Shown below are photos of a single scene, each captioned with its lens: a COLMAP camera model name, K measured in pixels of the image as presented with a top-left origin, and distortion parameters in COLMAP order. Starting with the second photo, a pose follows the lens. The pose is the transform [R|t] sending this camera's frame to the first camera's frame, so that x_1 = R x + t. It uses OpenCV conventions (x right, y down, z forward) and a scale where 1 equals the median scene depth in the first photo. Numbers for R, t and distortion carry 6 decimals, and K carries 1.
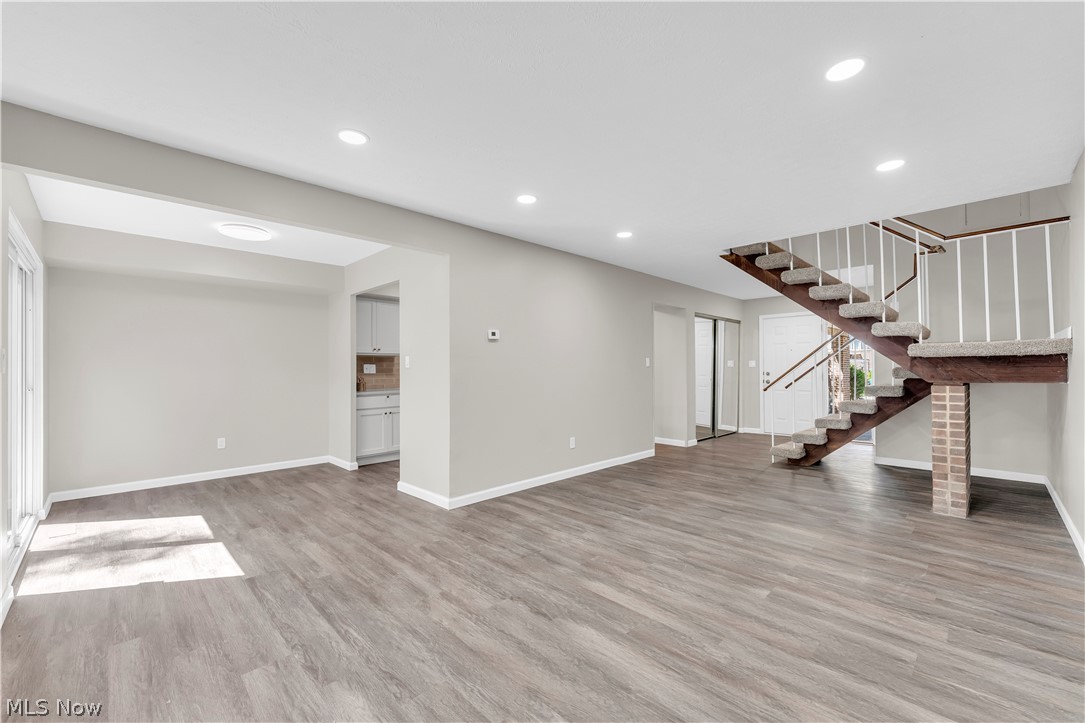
lens RADIAL K [[446.0, 0, 542.5], [0, 446.0, 361.5], [0, 0, 1]] dist [0.000354, -0.000356]
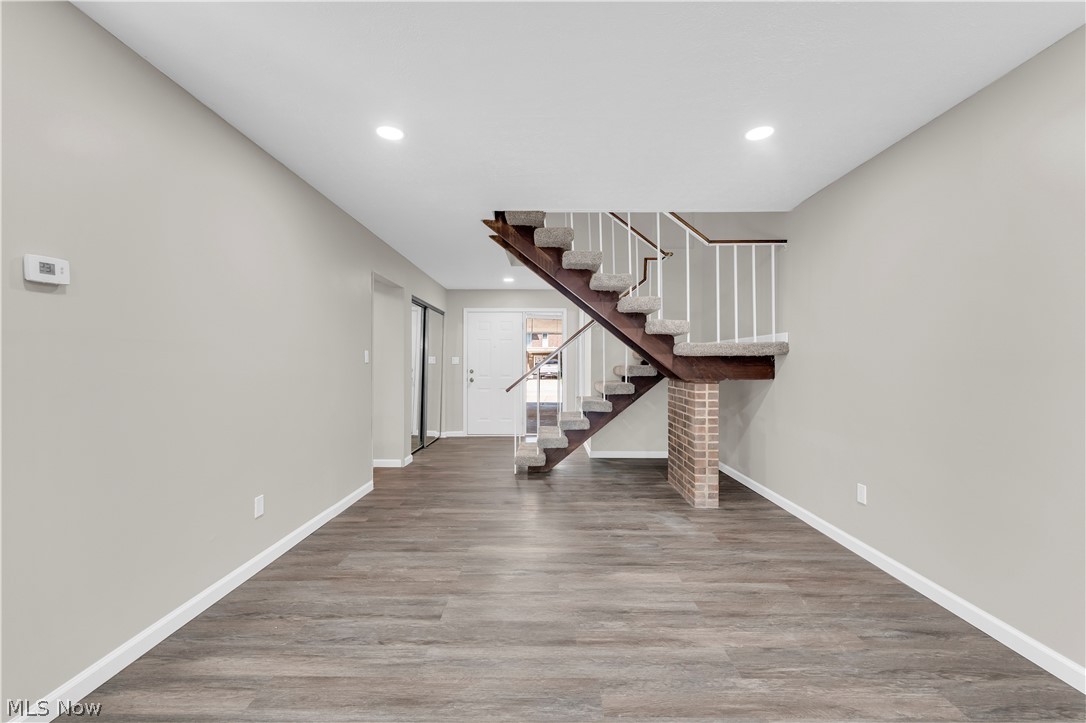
lens RADIAL K [[441.3, 0, 546.0], [0, 441.3, 362.8], [0, 0, 1]] dist [-0.001304, -0.000237]
pose [[0.702174, 0.007594, 0.711965, -0.092790], [-0.015555, 0.999868, 0.004676, 0.006481], [-0.711836, -0.014358, 0.702199, 0.544012]]
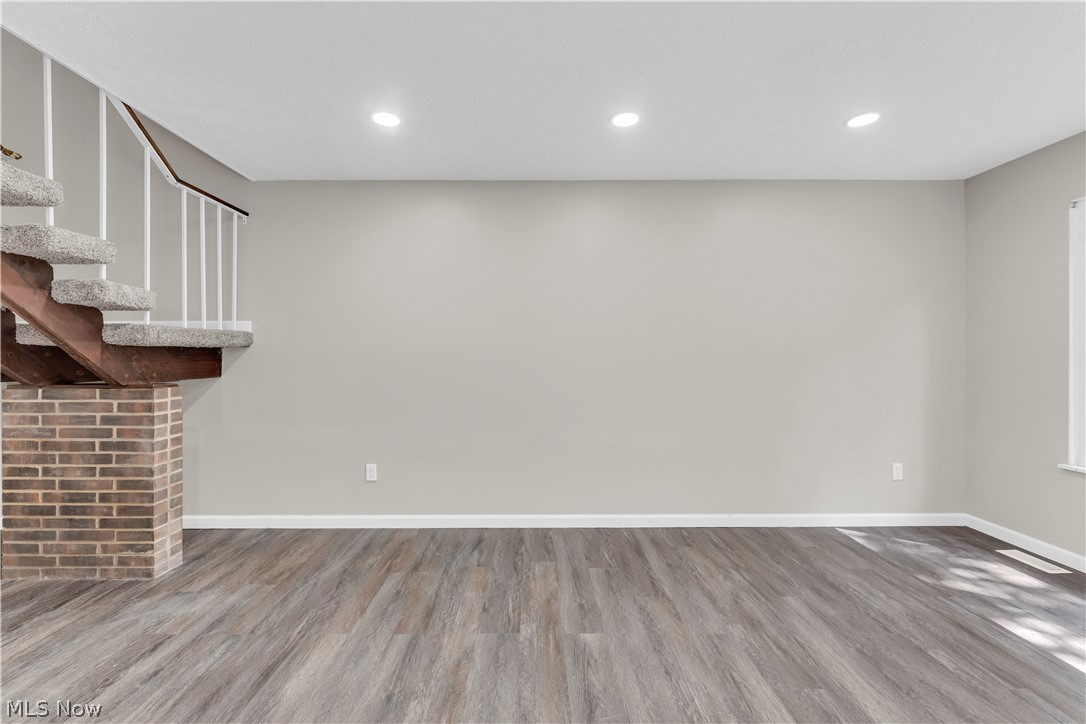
lens RADIAL K [[450.2, 0, 536.6], [0, 450.2, 356.6], [0, 0, 1]] dist [-0.001077, -0.000220]
pose [[-0.718345, 0.007250, 0.695649, -0.006053], [-0.004673, 0.999873, -0.015246, 0.014067], [-0.695671, -0.014202, -0.718220, 1.108770]]
